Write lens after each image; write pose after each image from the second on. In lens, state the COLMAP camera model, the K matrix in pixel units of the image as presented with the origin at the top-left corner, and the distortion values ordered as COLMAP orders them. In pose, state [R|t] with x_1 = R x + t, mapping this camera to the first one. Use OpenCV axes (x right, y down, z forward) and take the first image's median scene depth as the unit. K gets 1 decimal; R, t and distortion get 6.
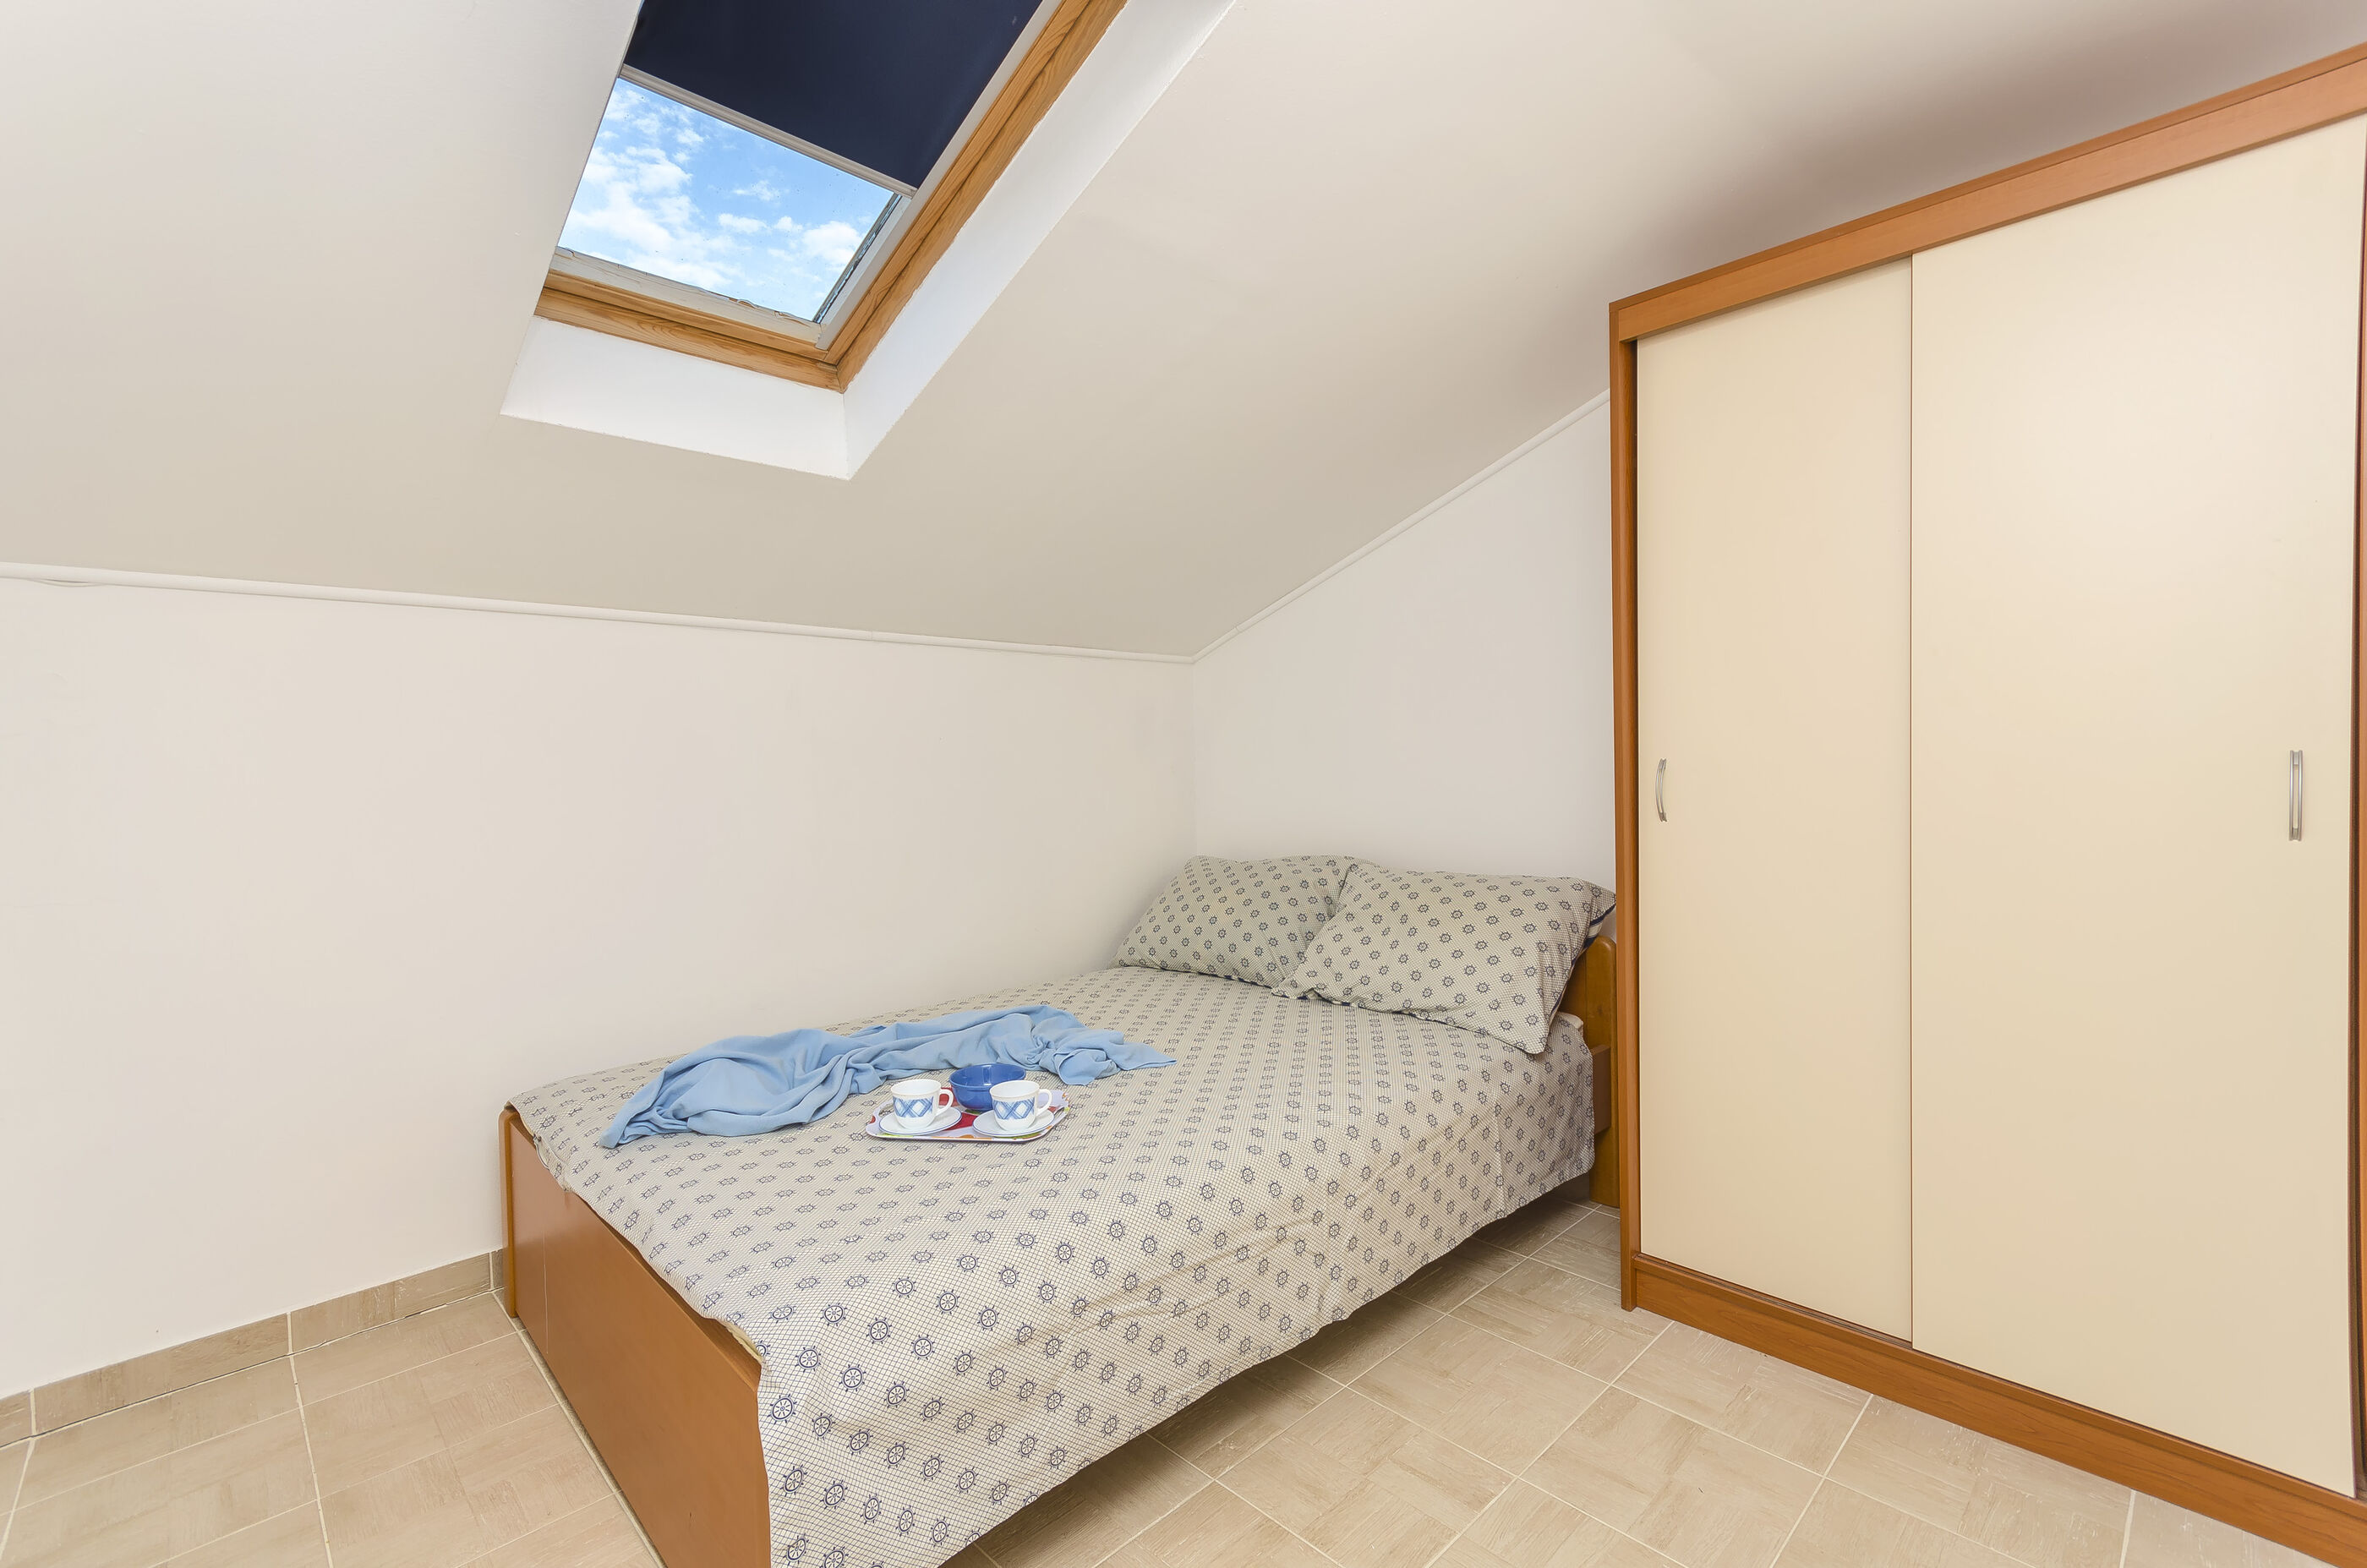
lens RADIAL K [[1031.2, 0, 1183.5], [0, 1031.2, 784.0], [0, 0, 1]] dist [0.001192, 0.000293]
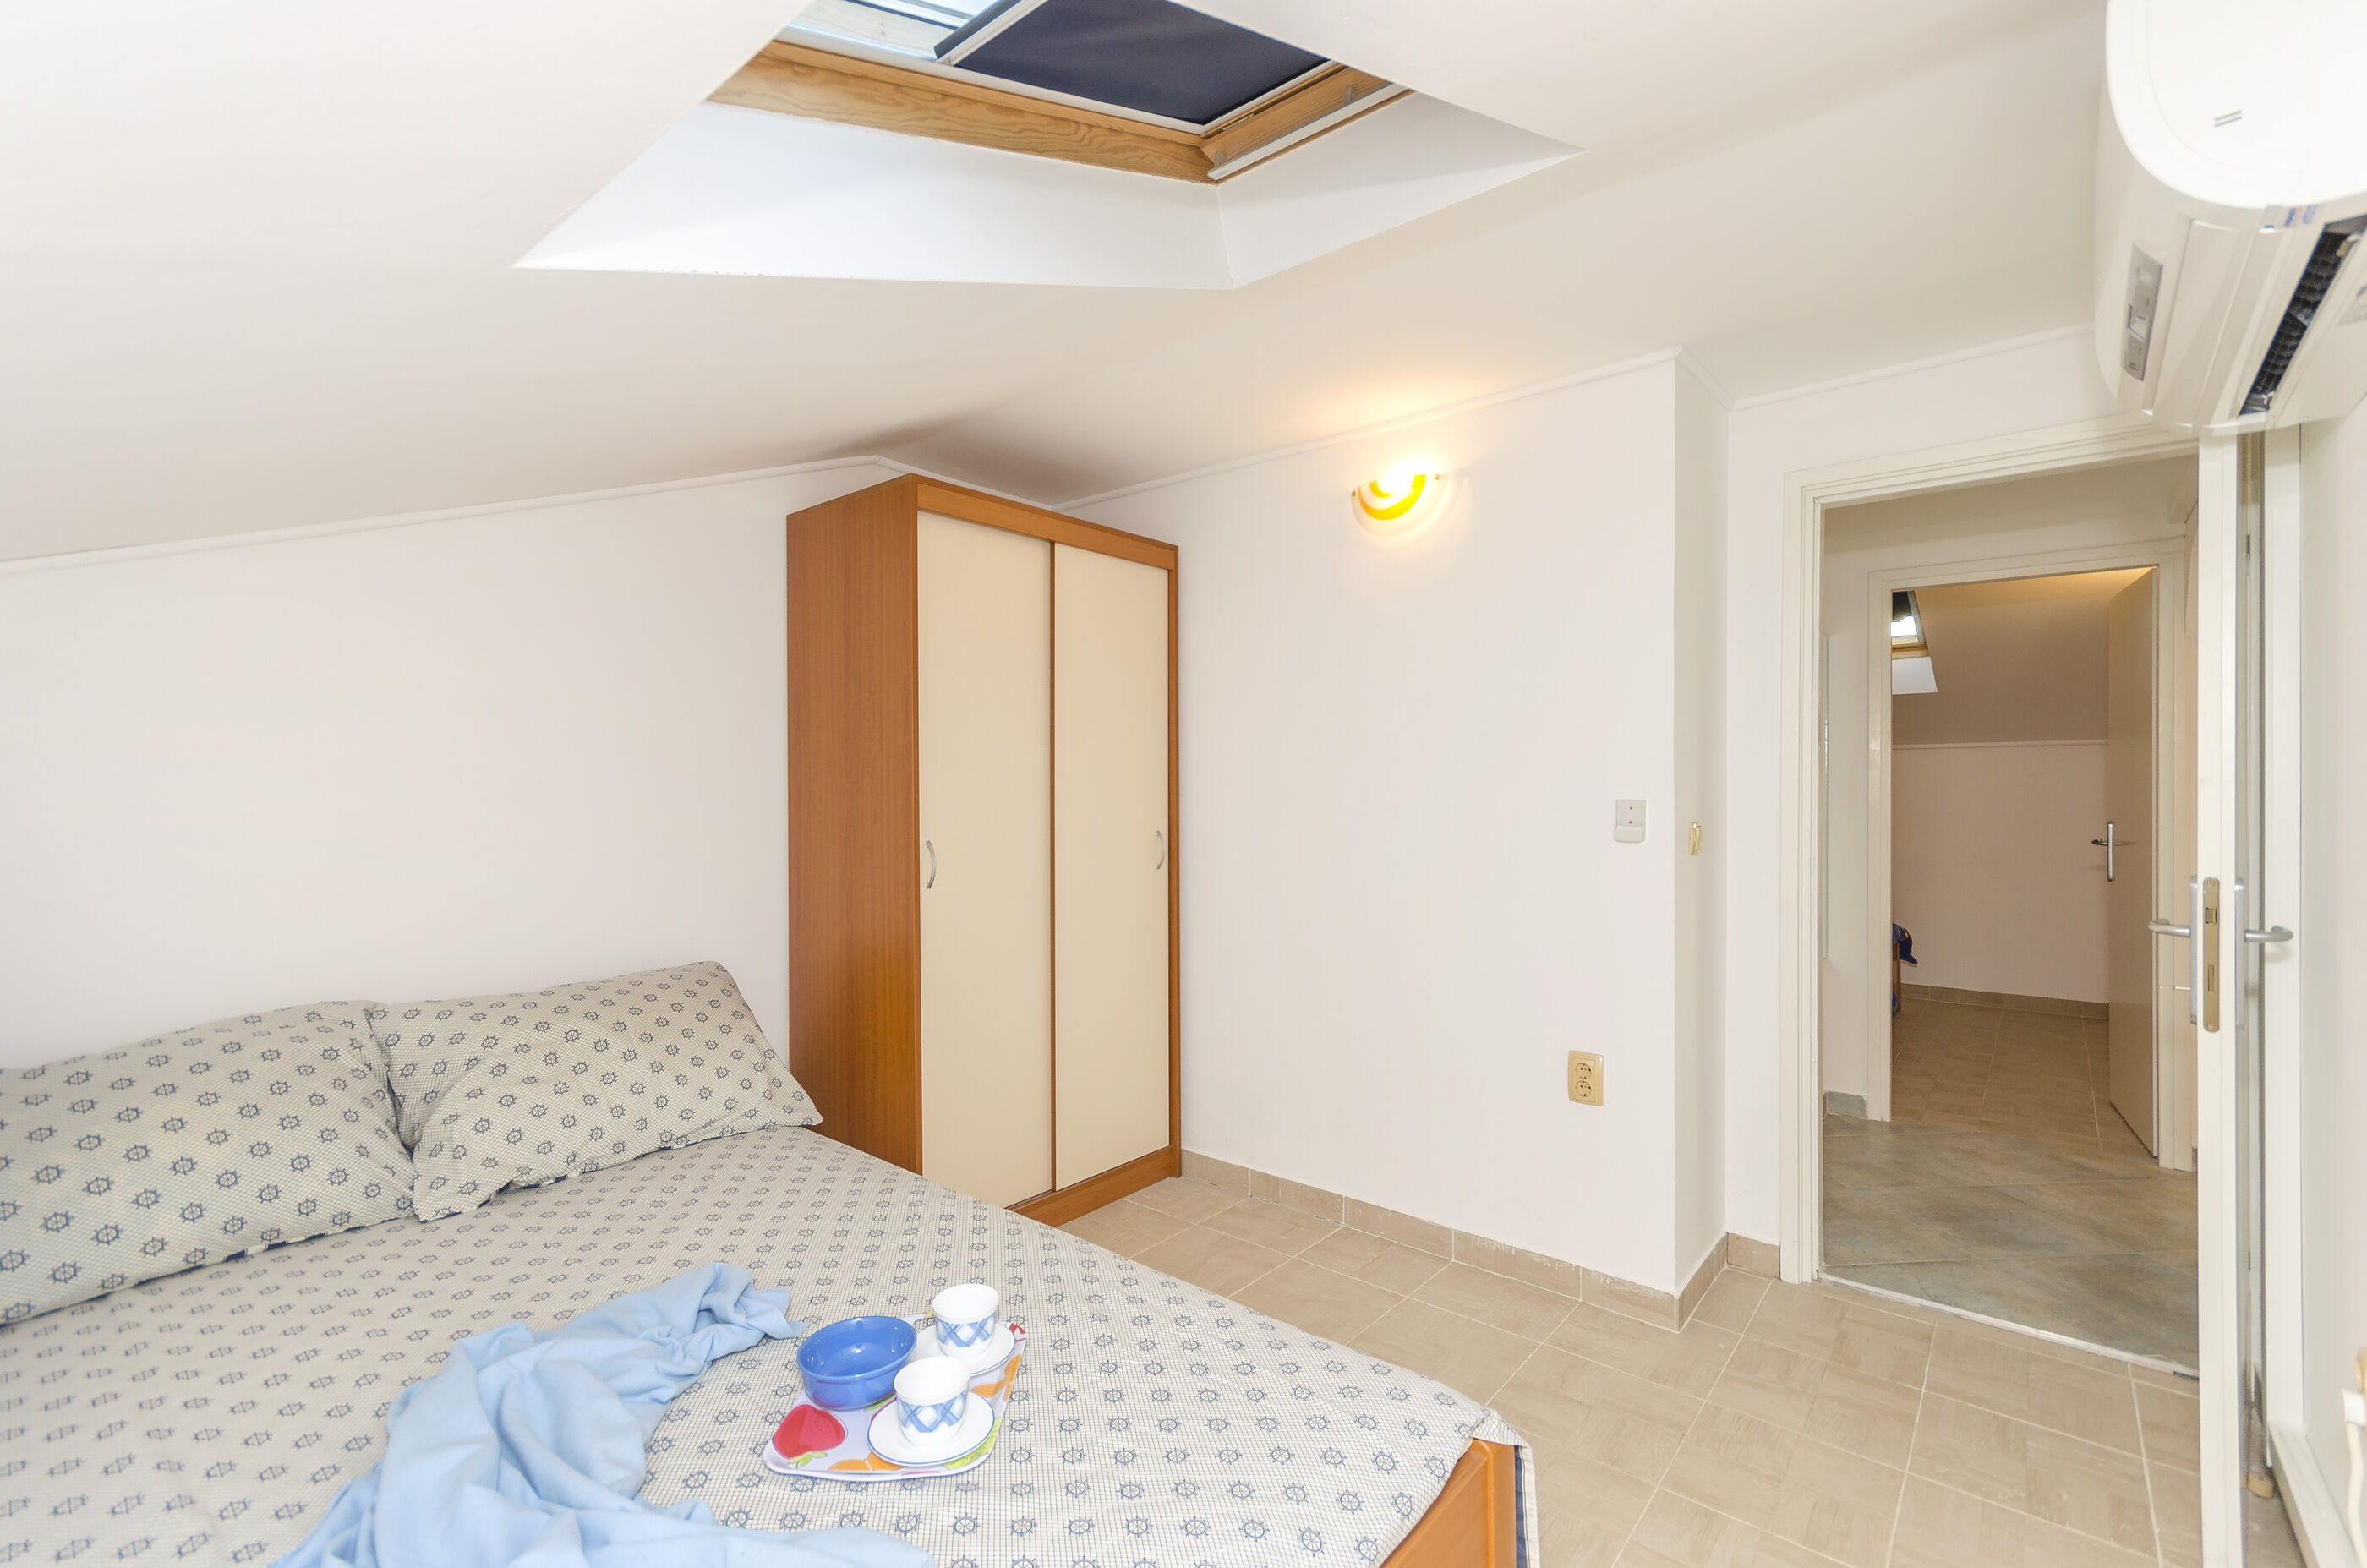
lens RADIAL K [[1031.2, 0, 1183.5], [0, 1031.2, 784.0], [0, 0, 1]] dist [0.001192, 0.000293]
pose [[-0.099766, 0.034273, 0.994420, -0.627666], [0.039974, 0.998738, -0.030411, -0.028025], [-0.994208, 0.036717, -0.101010, 0.621914]]
